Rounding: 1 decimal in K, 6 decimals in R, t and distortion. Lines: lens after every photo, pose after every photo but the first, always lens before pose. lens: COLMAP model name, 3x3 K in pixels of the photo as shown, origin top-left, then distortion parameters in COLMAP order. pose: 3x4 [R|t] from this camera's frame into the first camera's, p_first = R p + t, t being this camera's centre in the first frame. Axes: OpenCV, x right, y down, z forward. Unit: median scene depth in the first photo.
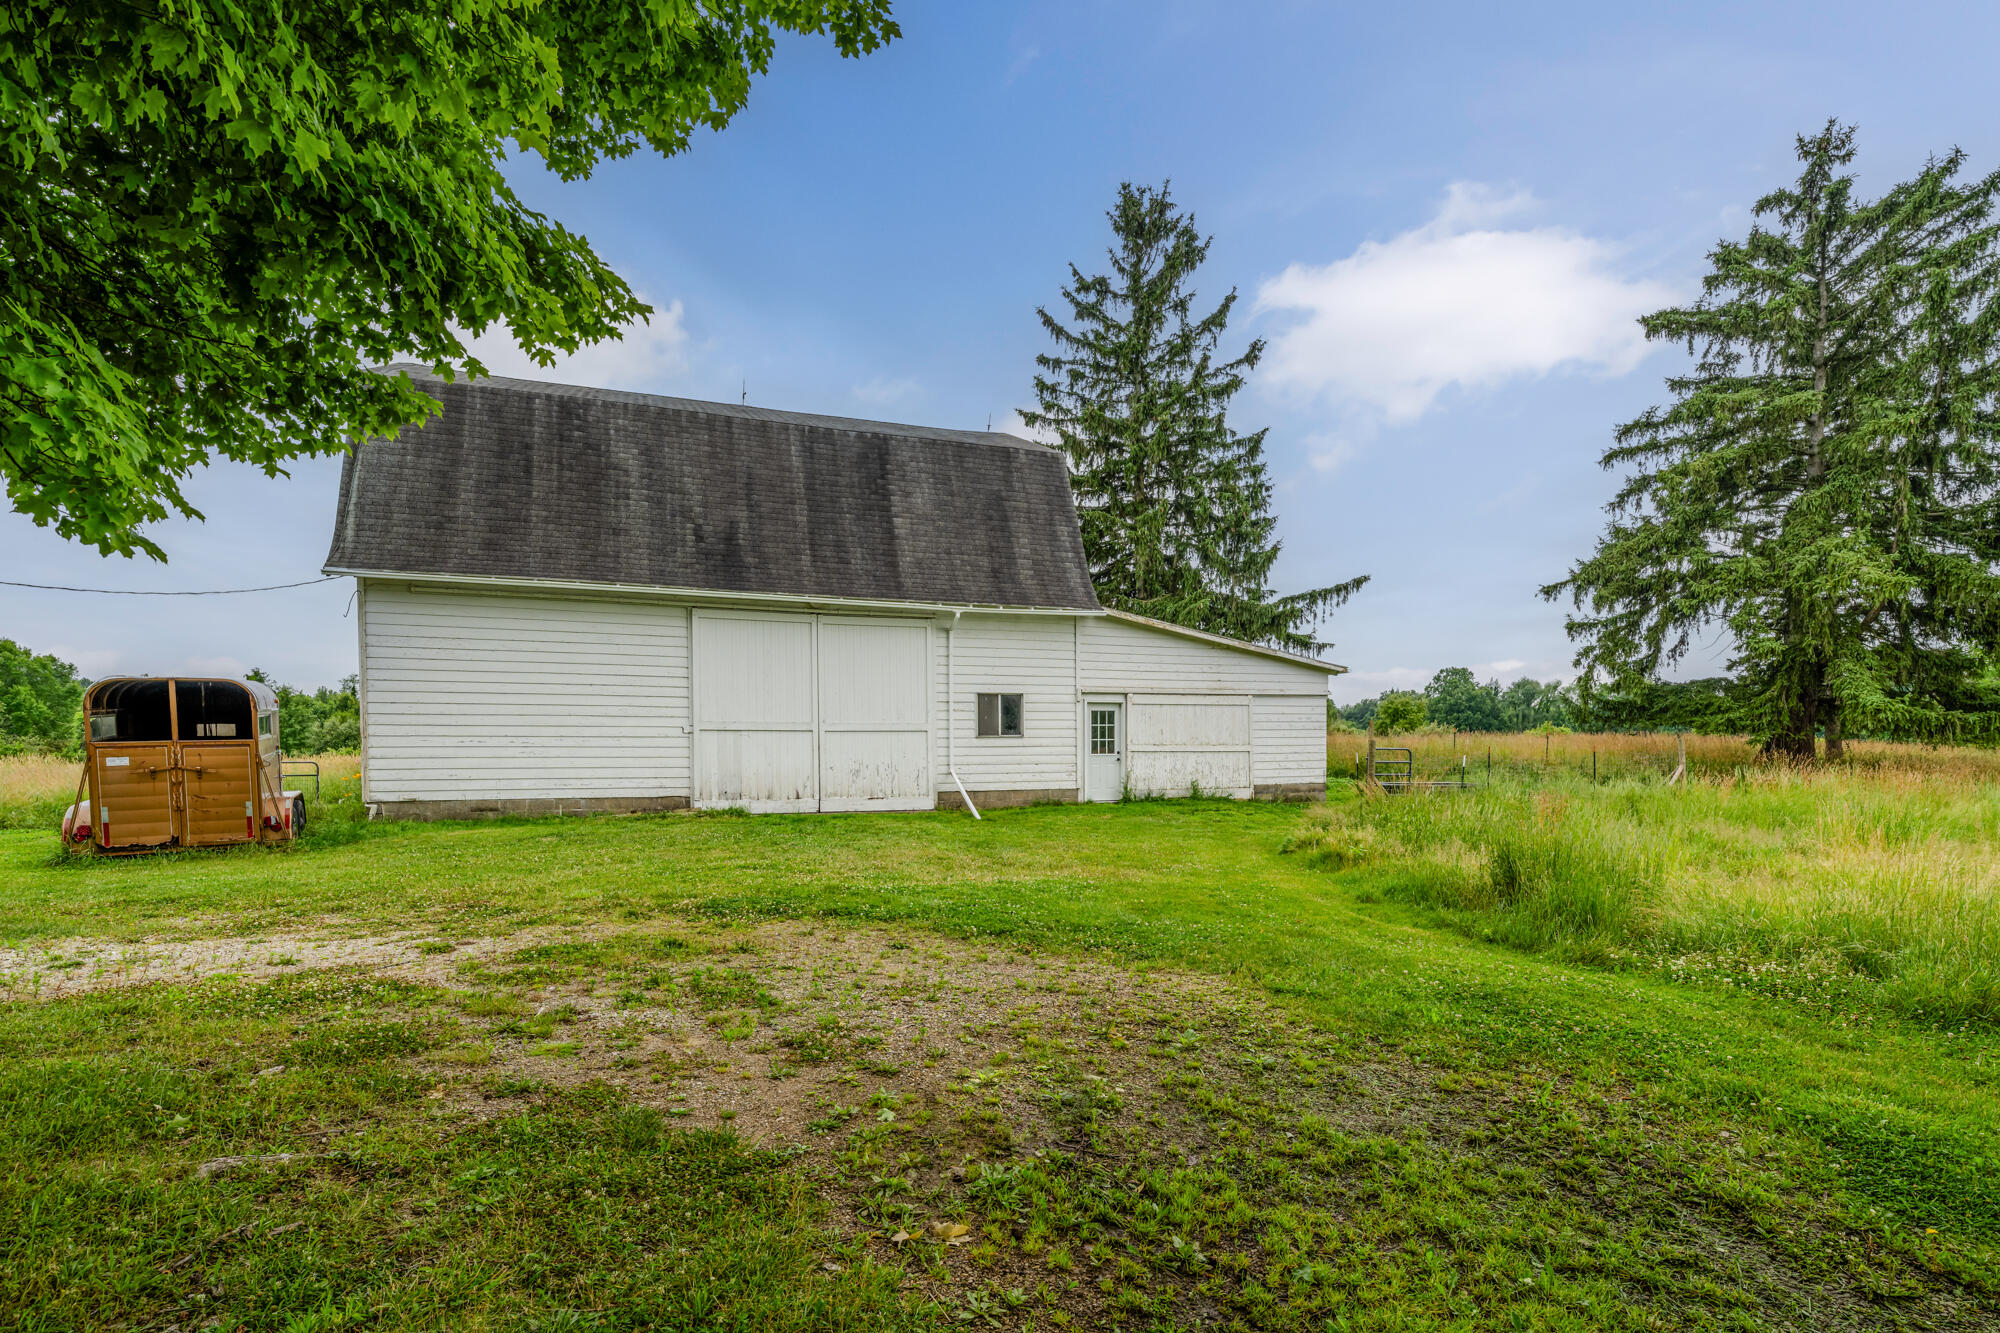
lens RADIAL K [[955.1, 0, 996.3], [0, 955.1, 760.0], [0, 0, 1]] dist [-0.000535, 0.000419]
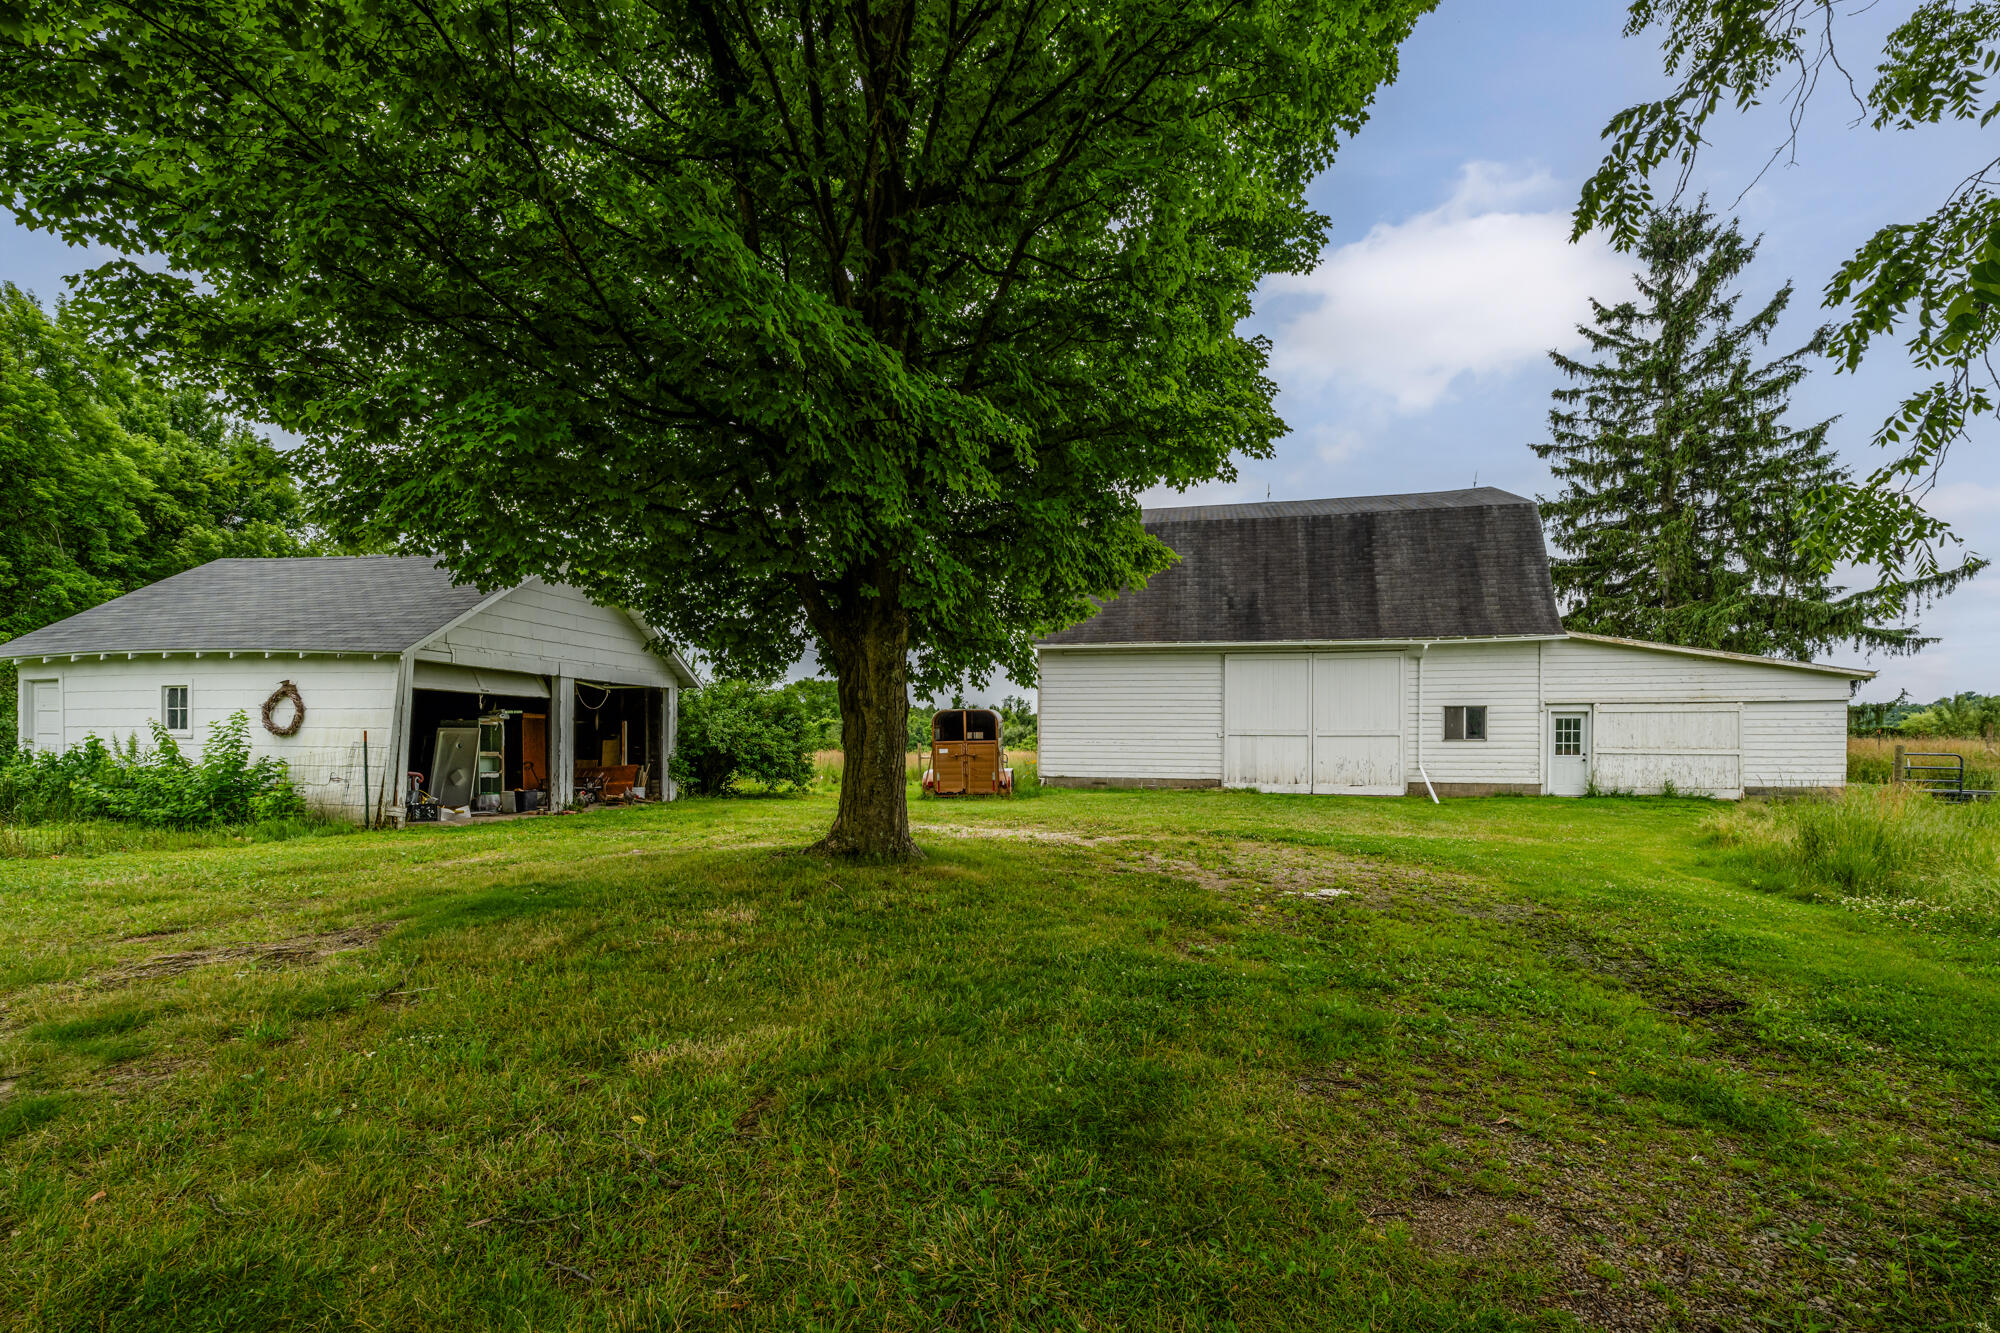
lens RADIAL K [[820.7, 0, 998.8], [0, 820.7, 766.6], [0, 0, 1]] dist [0.000024, -0.000006]
pose [[0.824399, 0.021494, -0.565600, 0.076010], [-0.016286, 0.999766, 0.014256, 0.003298], [0.565774, -0.002541, 0.824556, -0.165659]]
